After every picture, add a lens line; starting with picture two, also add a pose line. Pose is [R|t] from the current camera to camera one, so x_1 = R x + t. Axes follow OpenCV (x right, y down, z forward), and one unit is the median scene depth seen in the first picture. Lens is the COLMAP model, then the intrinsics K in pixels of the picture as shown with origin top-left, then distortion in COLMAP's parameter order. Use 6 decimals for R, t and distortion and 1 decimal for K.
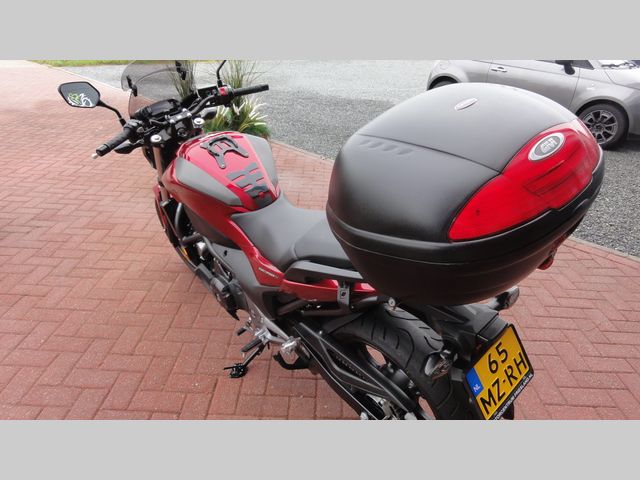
lens RADIAL K [[449.0, 0, 320.0], [0, 449.0, 240.0], [0, 0, 1]] dist [-0.010900, -0.000606]
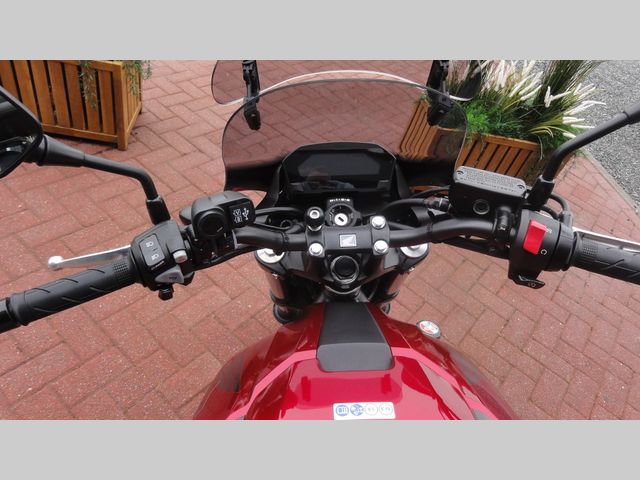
lens RADIAL K [[449.0, 0, 320.0], [0, 449.0, 240.0], [0, 0, 1]] dist [-0.010900, -0.000606]
pose [[0.761878, 0.534824, -0.365385, -0.167443], [-0.455862, 0.843490, 0.284103, -0.270260], [0.460144, -0.049887, 0.886442, 0.553700]]
